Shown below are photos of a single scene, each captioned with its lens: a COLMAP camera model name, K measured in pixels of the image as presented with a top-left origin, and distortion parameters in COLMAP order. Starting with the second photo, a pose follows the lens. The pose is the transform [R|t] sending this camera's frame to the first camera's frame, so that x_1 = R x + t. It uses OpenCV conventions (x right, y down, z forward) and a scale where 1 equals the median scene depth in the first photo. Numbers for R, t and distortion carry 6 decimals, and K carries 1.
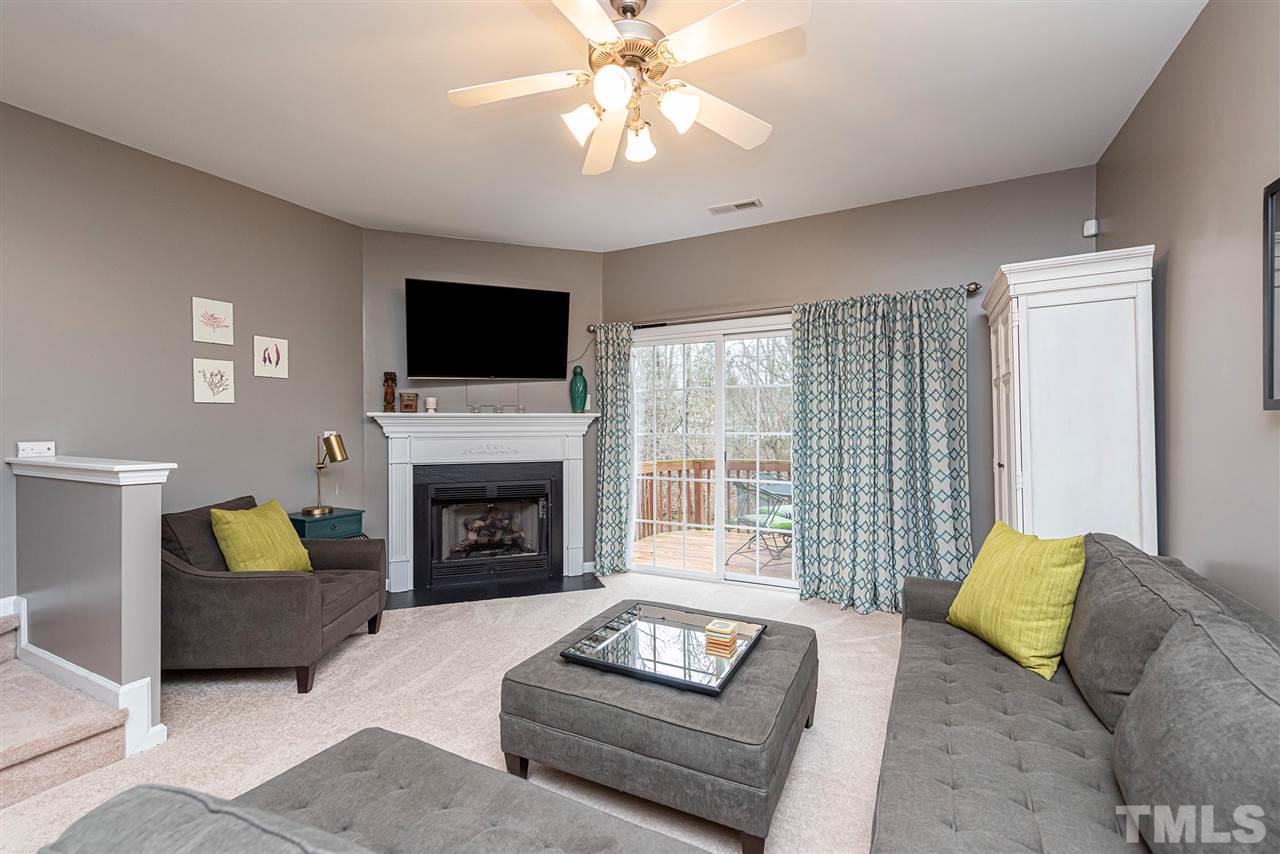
lens RADIAL K [[533.1, 0, 640.1], [0, 533.1, 424.0], [0, 0, 1]] dist [0.001335, 0.000401]
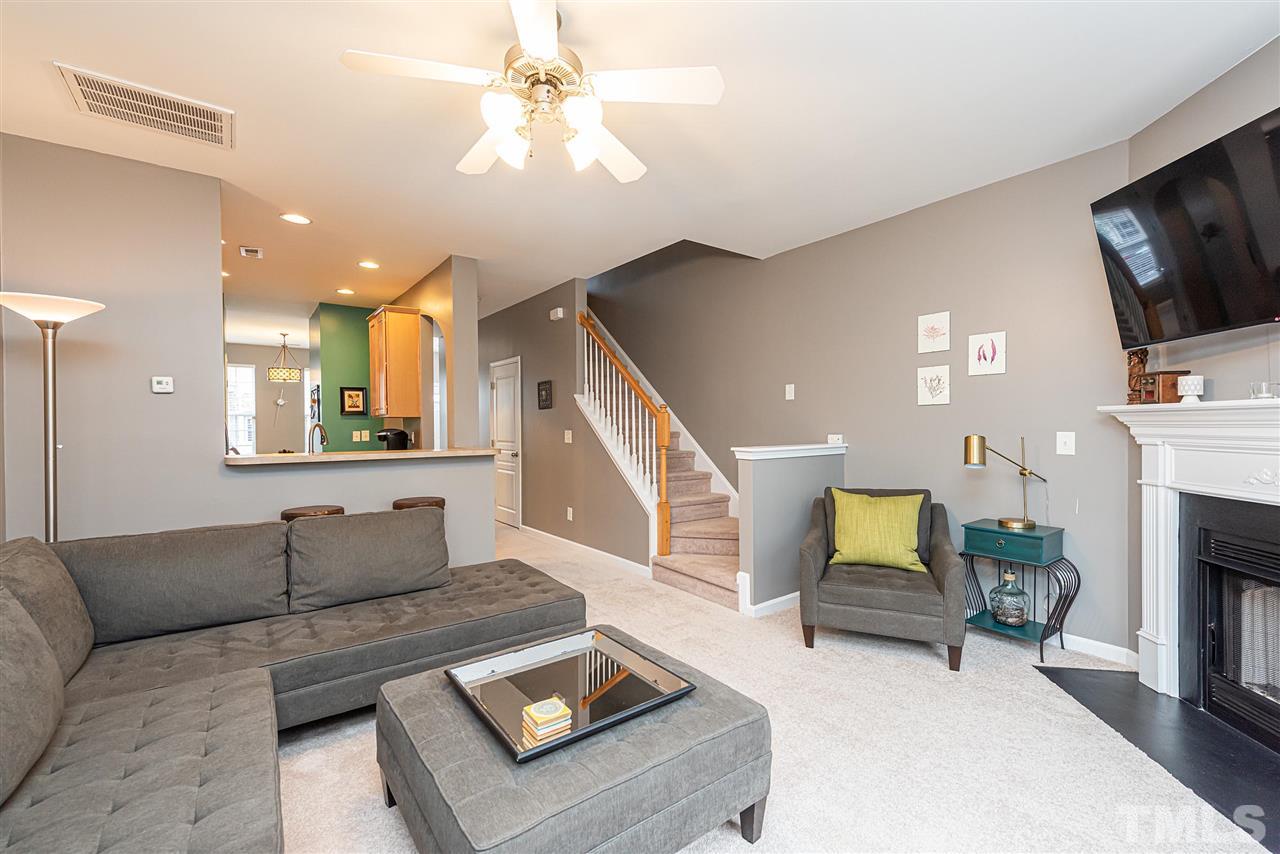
lens RADIAL K [[531.3, 0, 640.7], [0, 531.3, 431.1], [0, 0, 1]] dist [0.002791, 0.000160]
pose [[-0.446334, 0.014494, -0.894749, 0.450840], [0.003452, 0.999889, 0.014475, -0.001729], [0.894860, 0.003372, -0.446334, 0.875763]]
